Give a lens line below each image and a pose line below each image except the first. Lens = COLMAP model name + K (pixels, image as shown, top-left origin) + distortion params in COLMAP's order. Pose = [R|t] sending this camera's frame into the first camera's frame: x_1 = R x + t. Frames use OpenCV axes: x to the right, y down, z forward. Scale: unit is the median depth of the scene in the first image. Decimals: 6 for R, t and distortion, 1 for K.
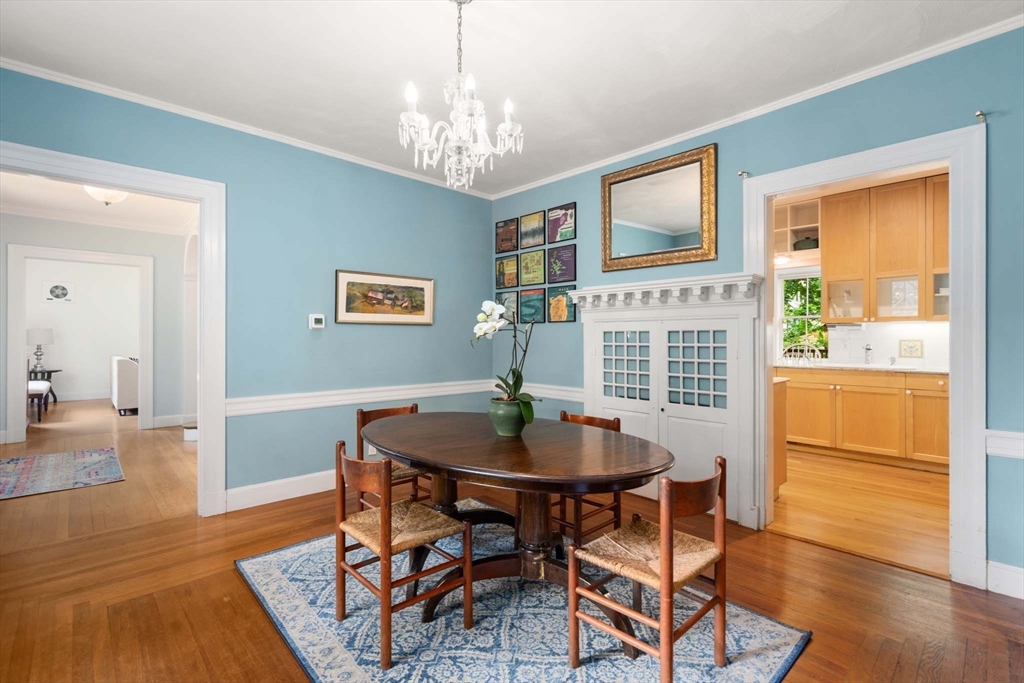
lens RADIAL K [[468.3, 0, 510.2], [0, 468.3, 337.0], [0, 0, 1]] dist [0.001545, 0.001361]
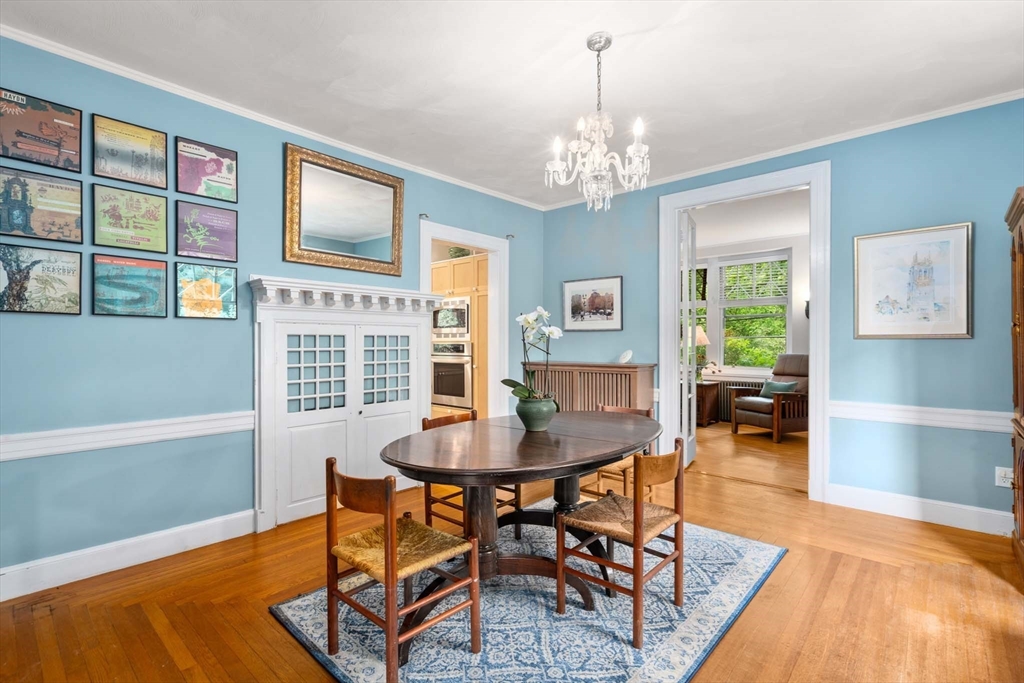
lens RADIAL K [[468.3, 0, 512.3], [0, 468.3, 344.3], [0, 0, 1]] dist [0.001545, 0.001361]
pose [[-0.080825, -0.004342, 0.996719, -0.614158], [0.002568, 0.999986, 0.004564, 0.002551], [-0.996725, 0.002929, -0.080813, 0.645087]]
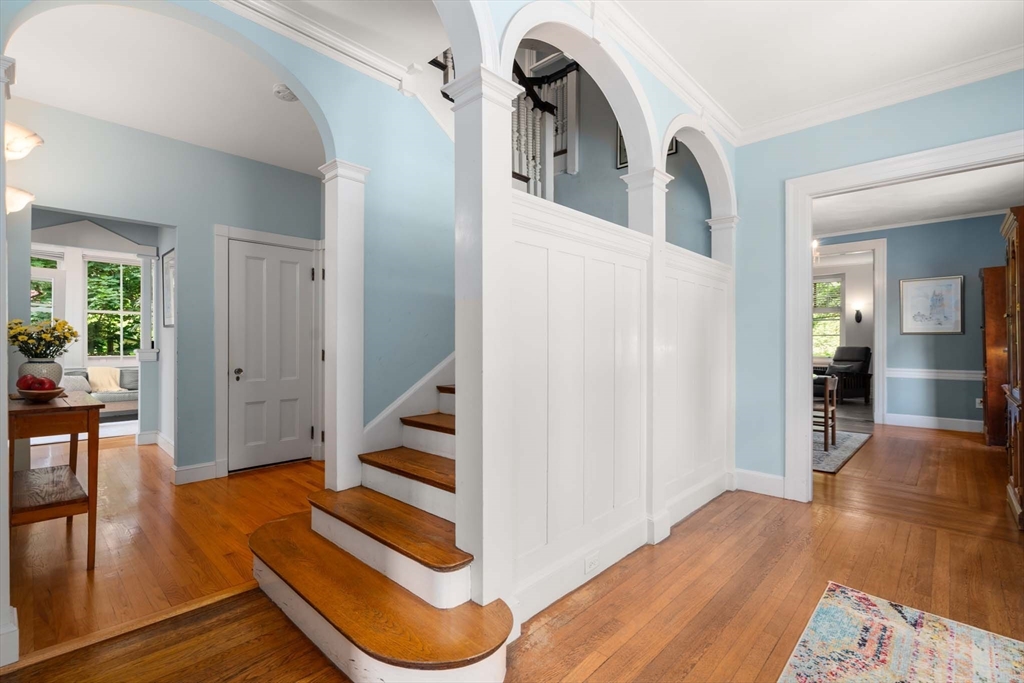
lens RADIAL K [[468.3, 0, 513.1], [0, 468.3, 341.3], [0, 0, 1]] dist [0.001545, 0.001361]
pose [[-0.066792, 0.002819, 0.997763, -5.096882], [0.000281, 0.999996, -0.002806, 0.142507], [-0.997767, 0.000093, -0.066792, 5.318601]]
